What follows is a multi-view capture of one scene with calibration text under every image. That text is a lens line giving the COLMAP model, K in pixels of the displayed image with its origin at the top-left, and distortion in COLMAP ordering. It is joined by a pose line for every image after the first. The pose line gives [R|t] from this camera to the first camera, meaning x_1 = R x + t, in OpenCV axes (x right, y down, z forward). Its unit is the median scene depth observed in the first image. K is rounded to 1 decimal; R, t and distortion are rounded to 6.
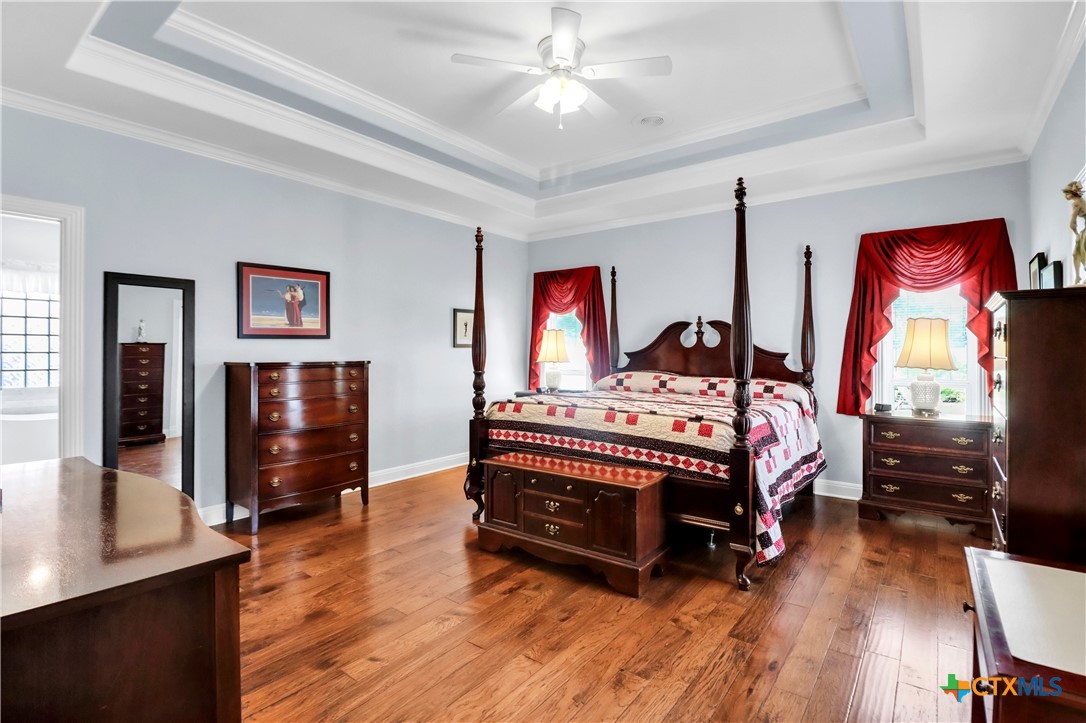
lens RADIAL K [[515.0, 0, 551.7], [0, 515.0, 356.4], [0, 0, 1]] dist [-0.005676, -0.000527]
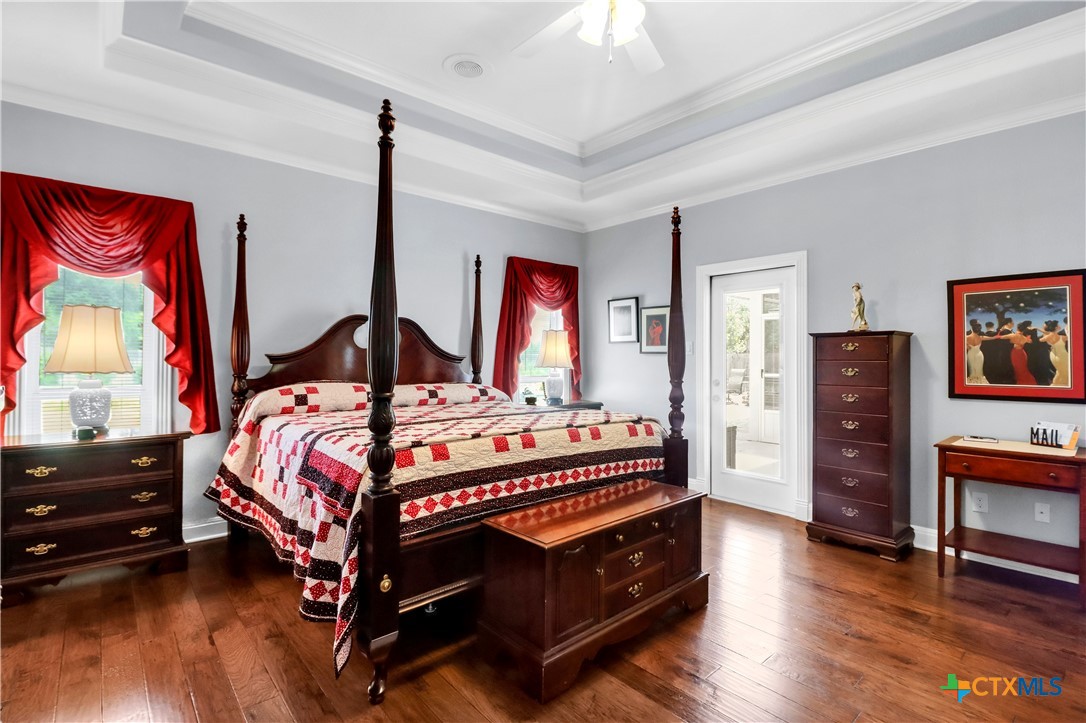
lens RADIAL K [[515.0, 0, 551.5], [0, 515.0, 357.3], [0, 0, 1]] dist [-0.005676, -0.000527]
pose [[0.193542, -0.000735, 0.981092, -0.611870], [0.003786, 0.999993, 0.000003, -0.004717], [-0.981085, 0.003714, 0.193544, 0.781267]]
